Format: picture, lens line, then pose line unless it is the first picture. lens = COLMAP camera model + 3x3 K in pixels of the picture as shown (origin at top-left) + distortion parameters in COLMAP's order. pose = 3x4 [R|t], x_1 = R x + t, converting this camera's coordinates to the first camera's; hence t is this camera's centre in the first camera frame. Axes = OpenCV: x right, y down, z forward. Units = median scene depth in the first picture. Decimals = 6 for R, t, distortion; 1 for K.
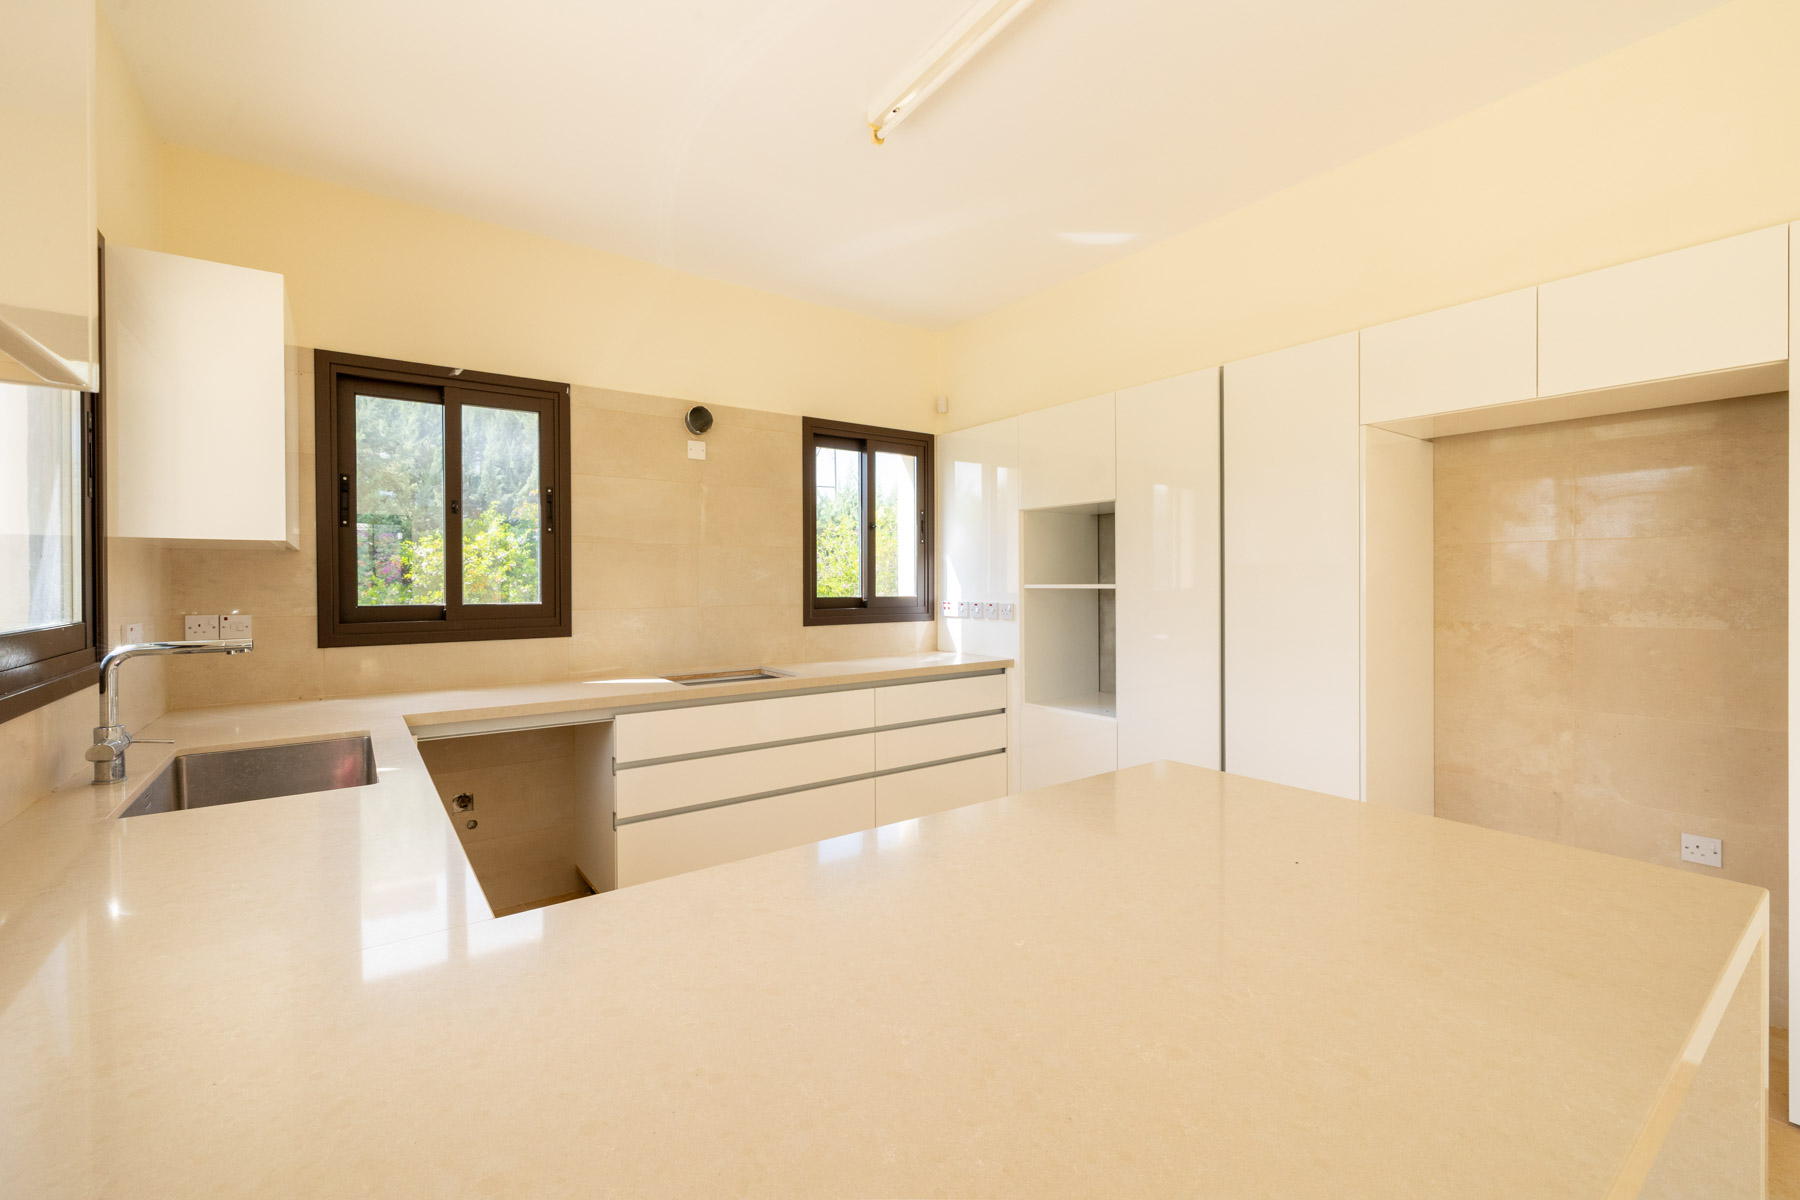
lens RADIAL K [[771.9, 0, 917.7], [0, 771.9, 582.1], [0, 0, 1]] dist [0.003157, -0.000575]
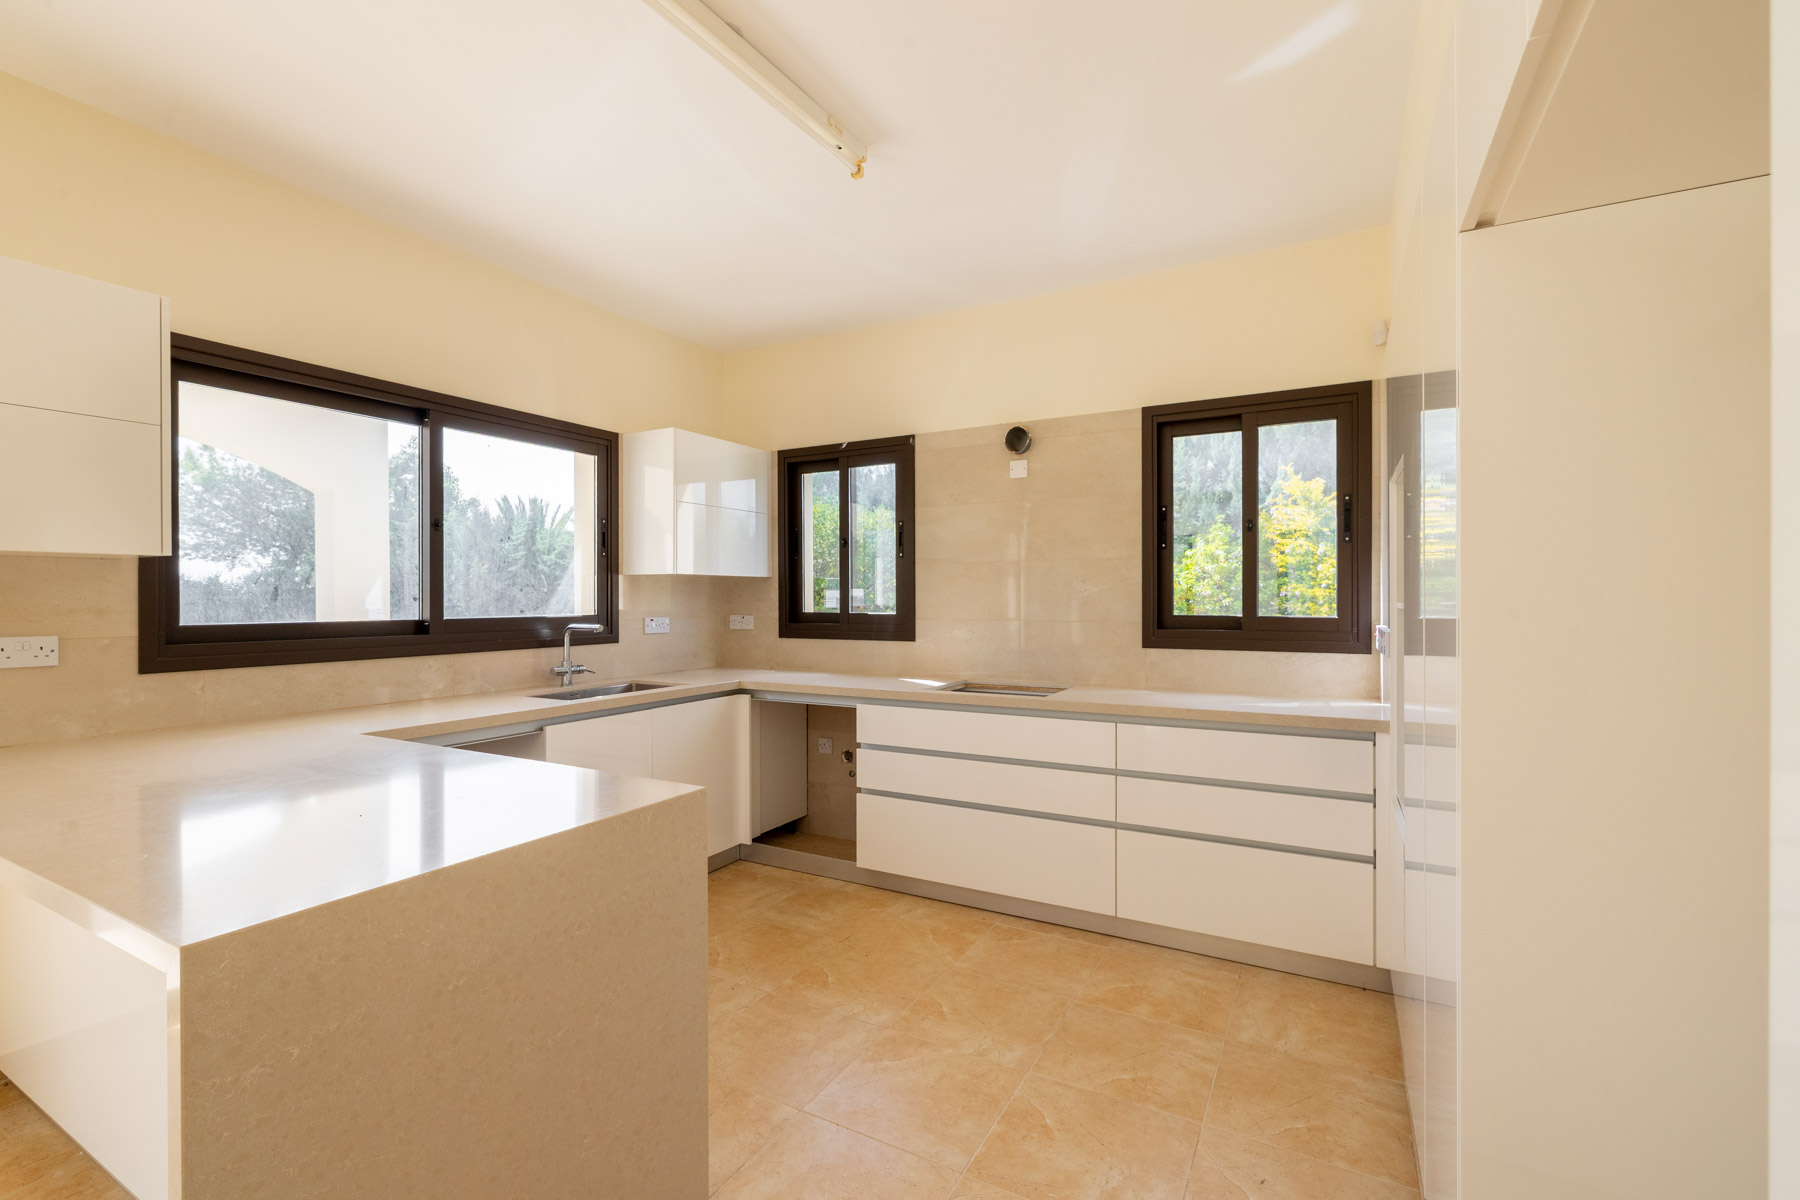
lens RADIAL K [[771.9, 0, 911.0], [0, 771.9, 602.2], [0, 0, 1]] dist [0.003157, -0.000575]
pose [[0.413233, 0.009513, -0.910576, 0.536454], [0.000210, 0.999944, 0.010542, -0.003194], [0.910626, -0.004548, 0.413208, 0.395809]]
